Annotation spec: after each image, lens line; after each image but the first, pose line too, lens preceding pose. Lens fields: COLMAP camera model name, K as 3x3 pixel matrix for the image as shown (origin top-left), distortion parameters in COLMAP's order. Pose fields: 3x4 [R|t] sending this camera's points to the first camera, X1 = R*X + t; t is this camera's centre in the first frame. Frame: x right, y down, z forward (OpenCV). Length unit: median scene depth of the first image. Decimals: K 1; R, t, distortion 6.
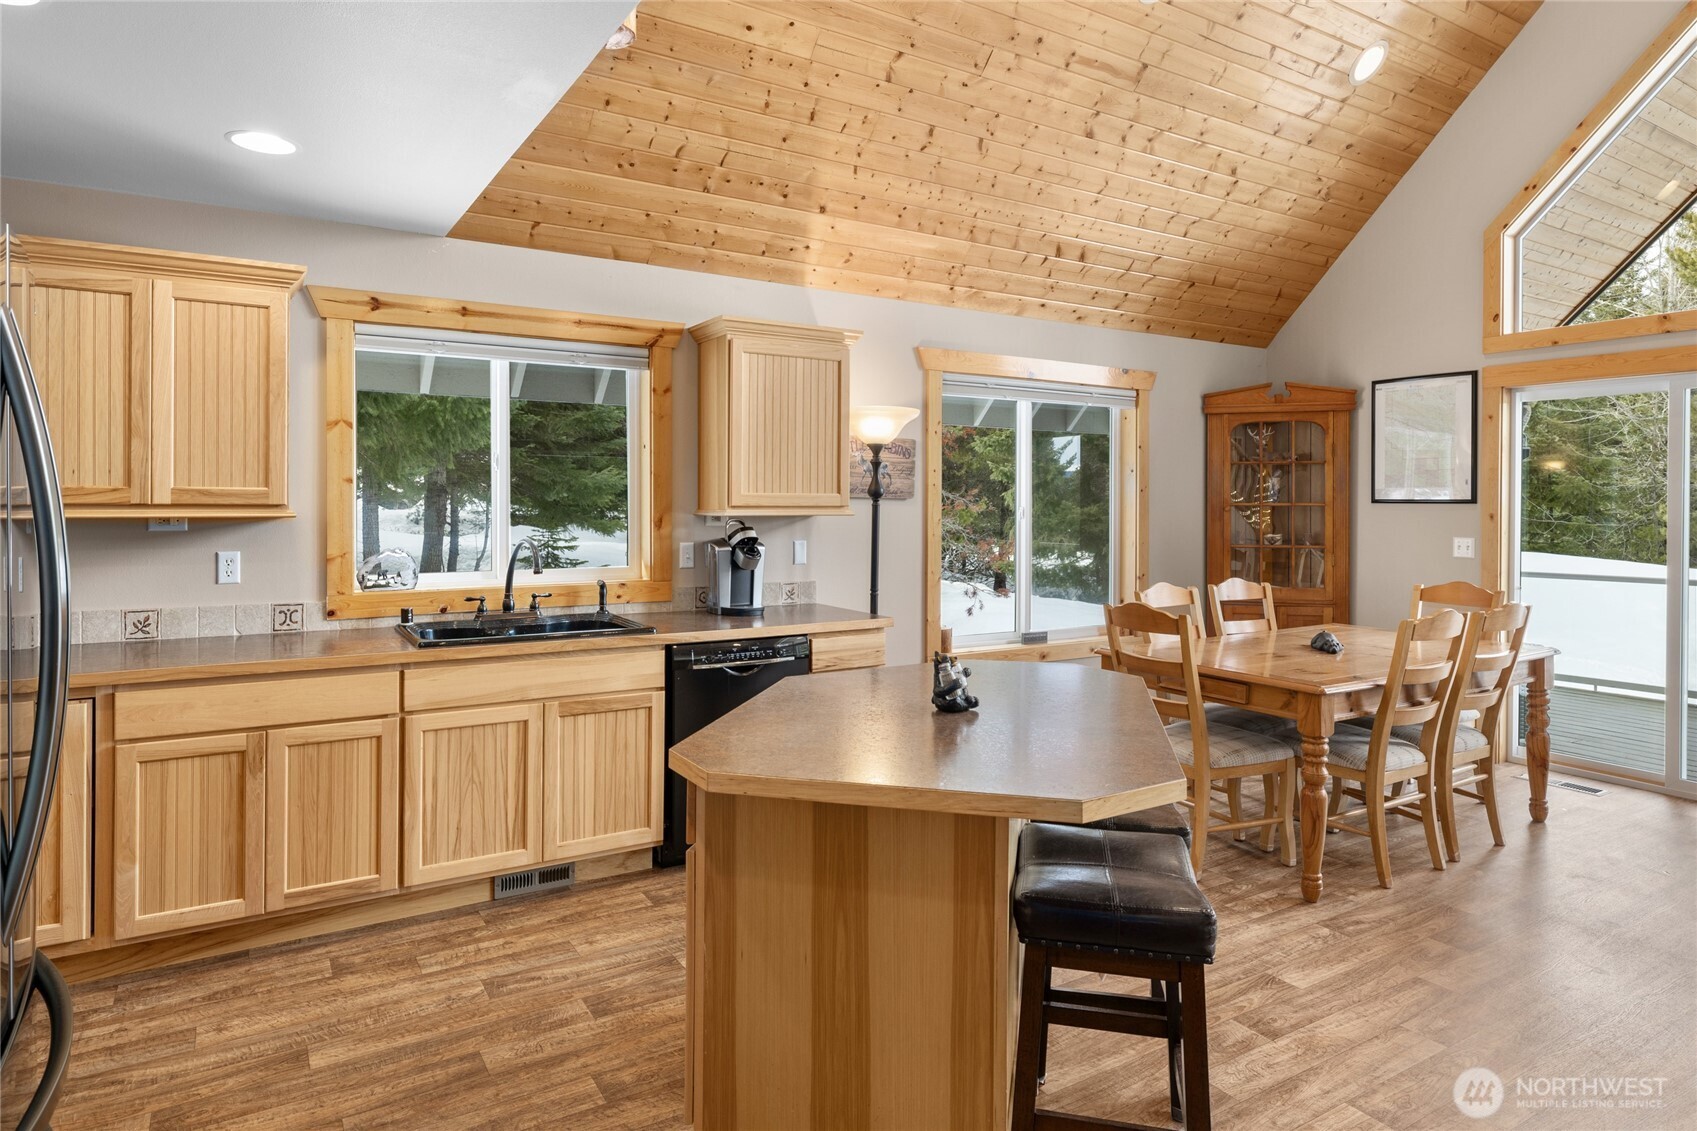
lens RADIAL K [[980.6, 0, 823.9], [0, 980.6, 503.3], [0, 0, 1]] dist [-0.001091, -0.000594]
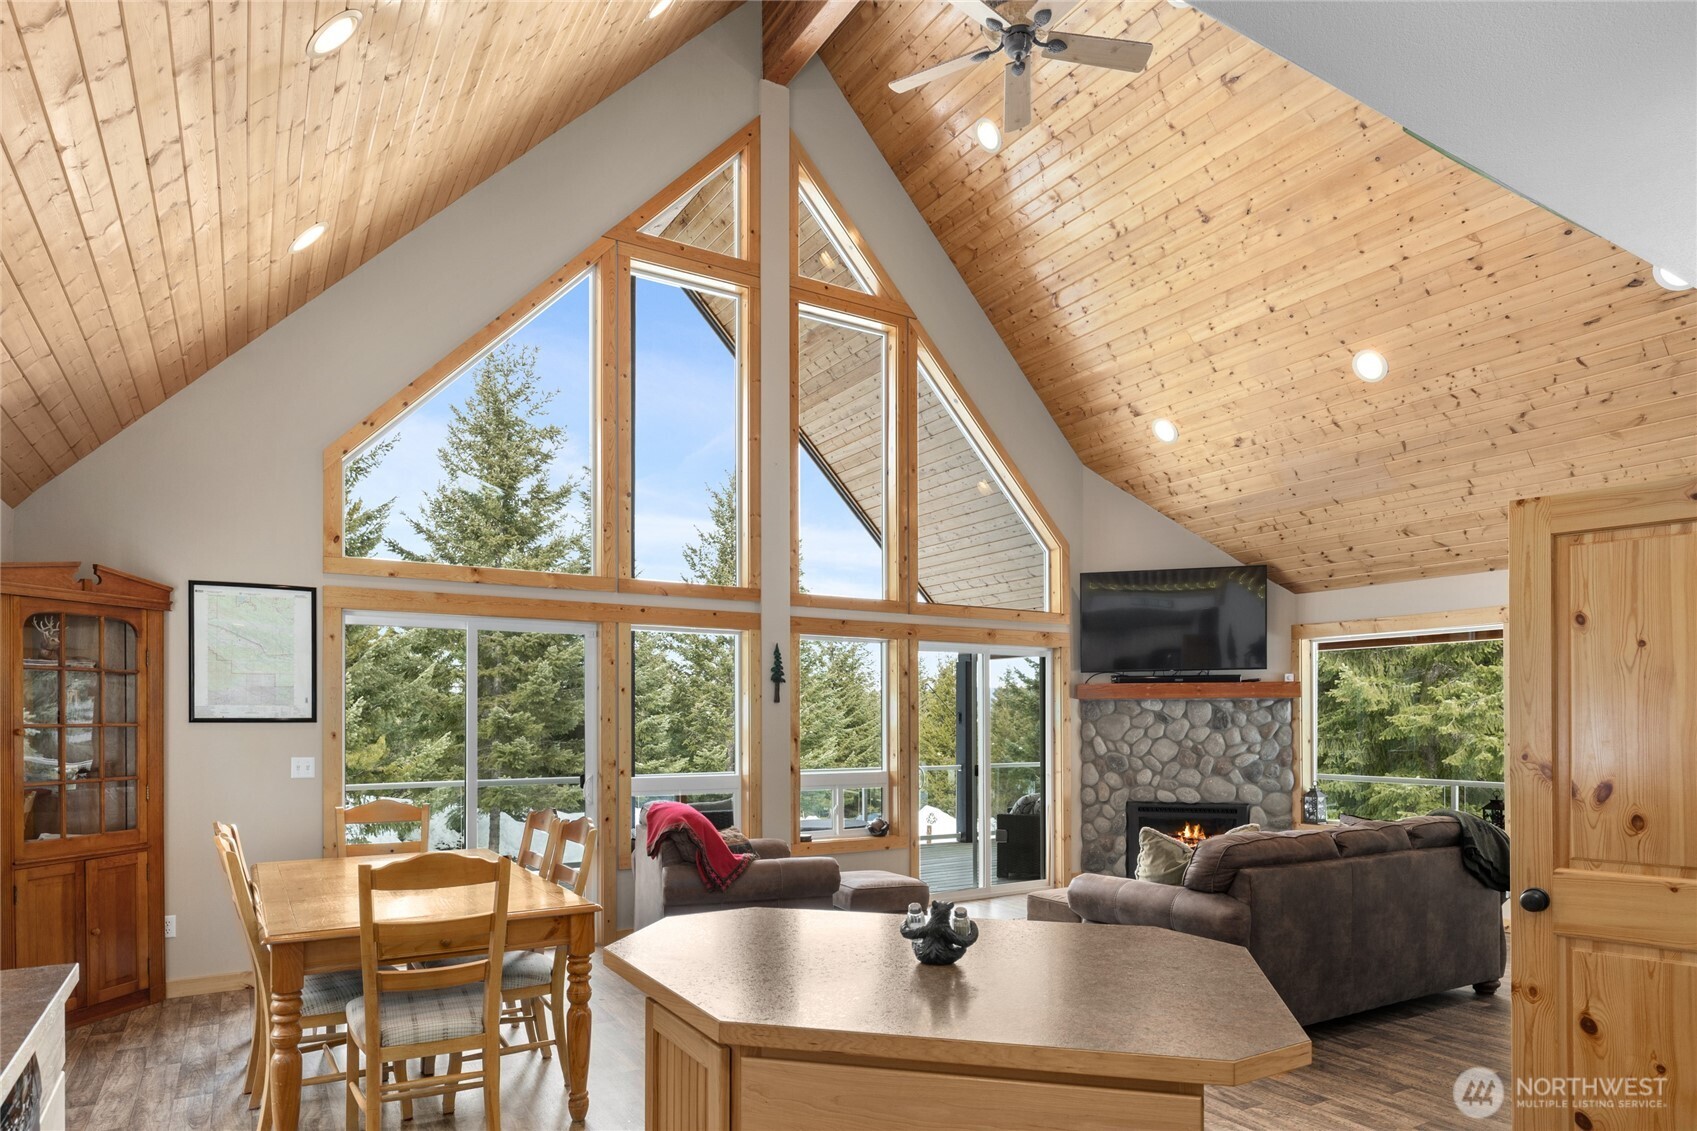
lens RADIAL K [[980.6, 0, 834.3], [0, 980.6, 717.8], [0, 0, 1]] dist [-0.001091, -0.000594]
pose [[0.003643, -0.002573, 0.999990, -0.294581], [0.004179, 0.999988, 0.002558, -0.004208], [-0.999985, 0.004169, 0.003654, 0.433236]]
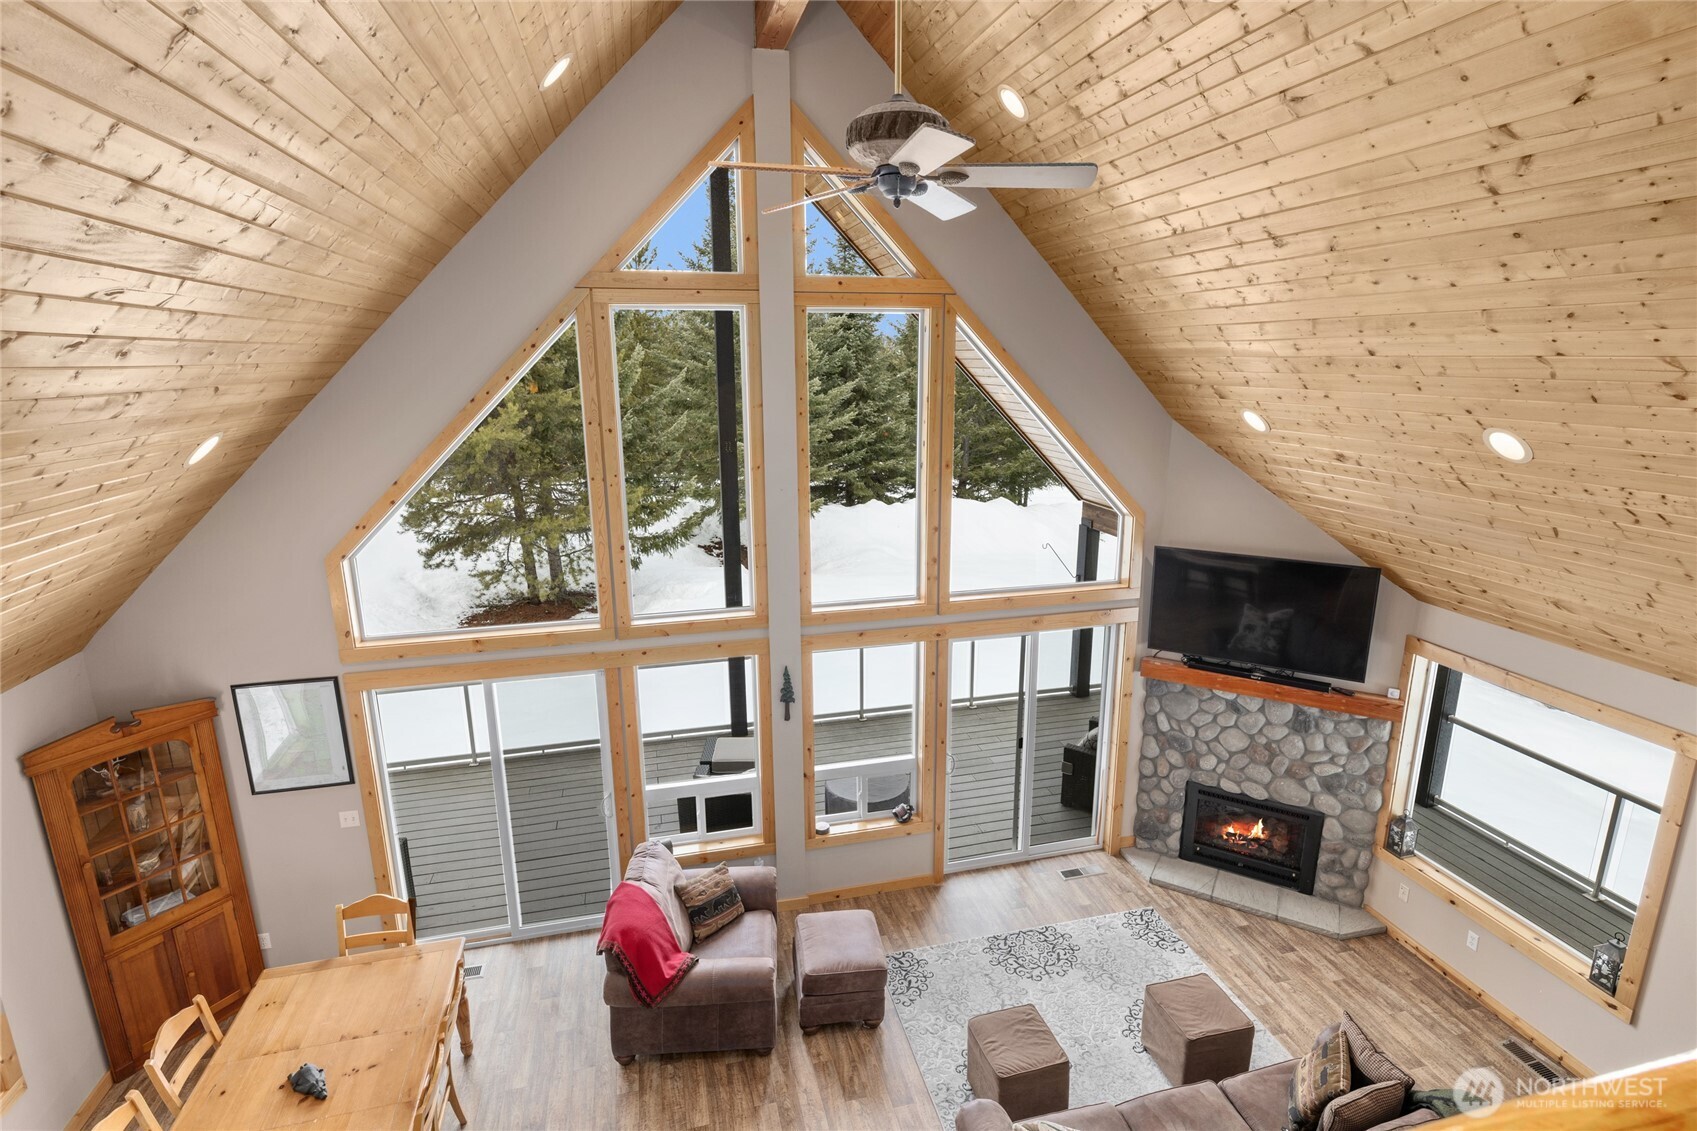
lens RADIAL K [[823.6, 0, 841.5], [0, 823.6, 557.9], [0, 0, 1]] dist [-0.002044, -0.000080]
pose [[0.296883, -0.231370, 0.926460, -0.005168], [0.011324, 0.970988, 0.238862, -0.445309], [-0.954847, -0.060423, 0.290890, 0.165017]]
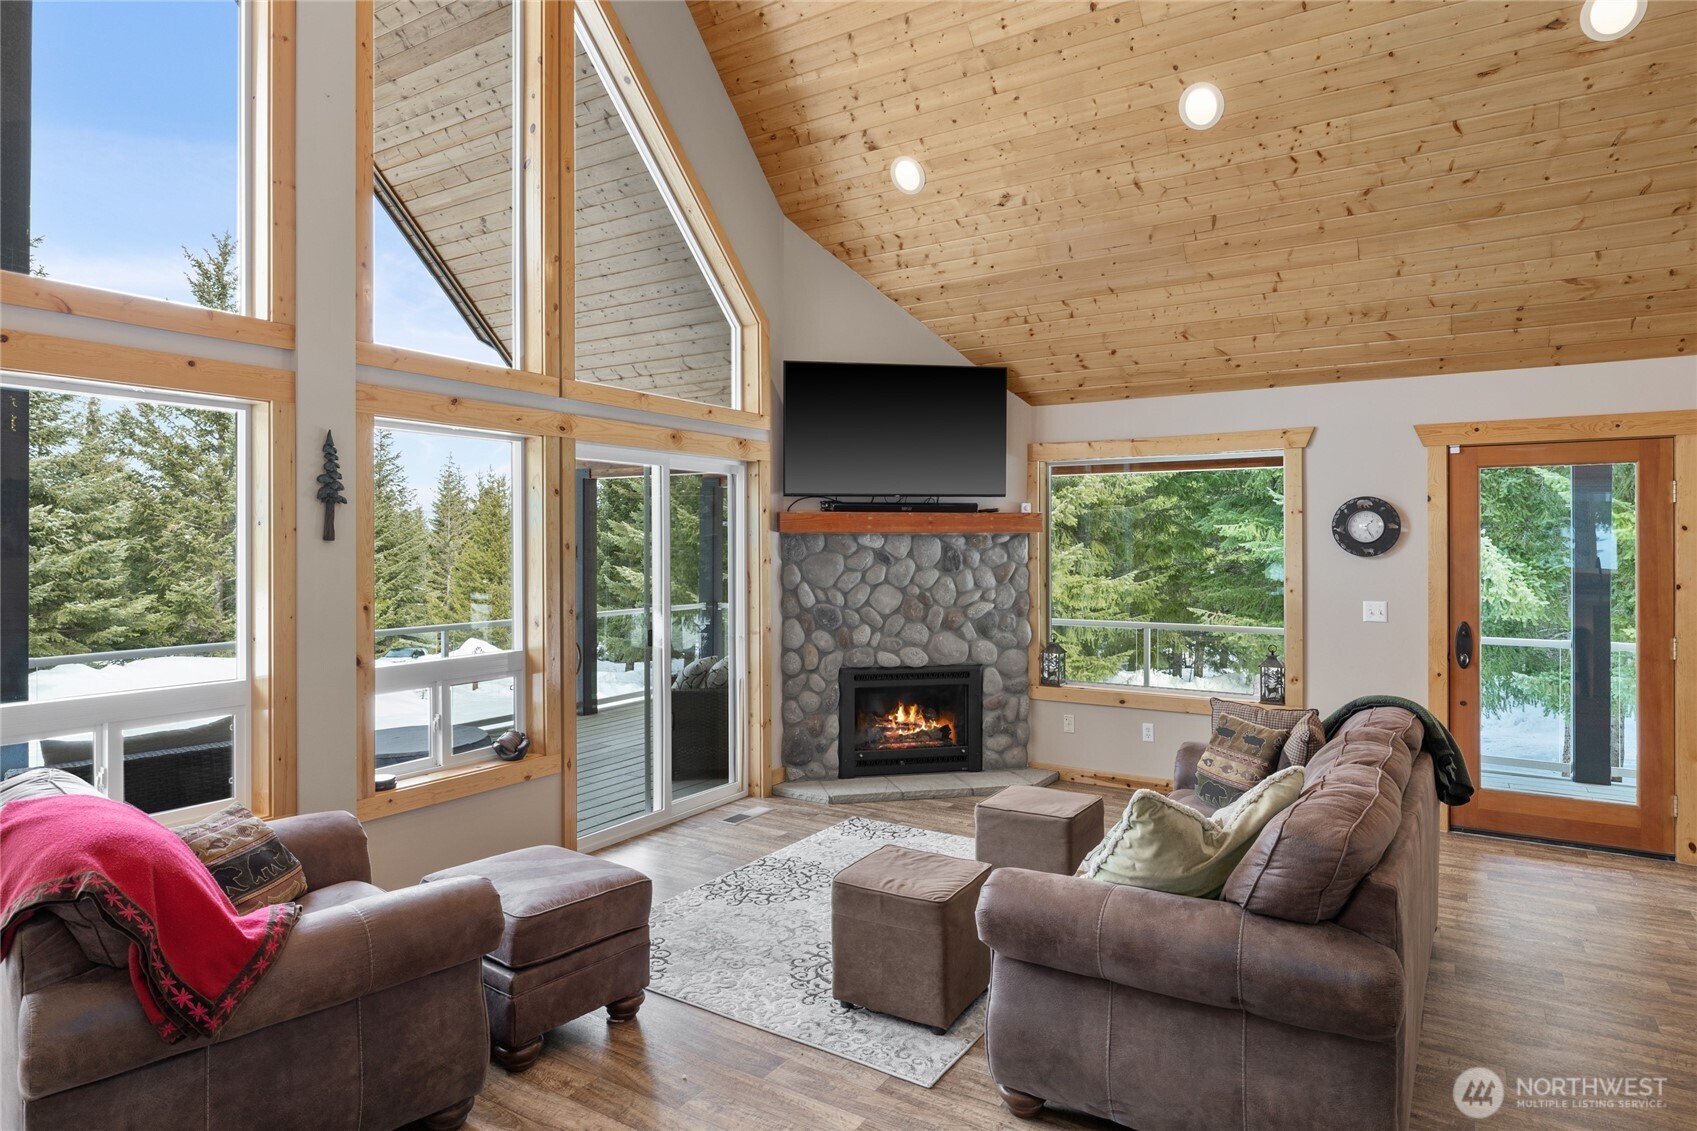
lens RADIAL K [[969.4, 0, 828.1], [0, 969.4, 540.0], [0, 0, 1]] dist [-0.001950, -0.000760]
pose [[-0.437020, -0.002614, 0.899448, 0.169195], [0.001834, 0.999991, 0.003798, -0.021660], [-0.899450, 0.003309, -0.437011, 0.488285]]
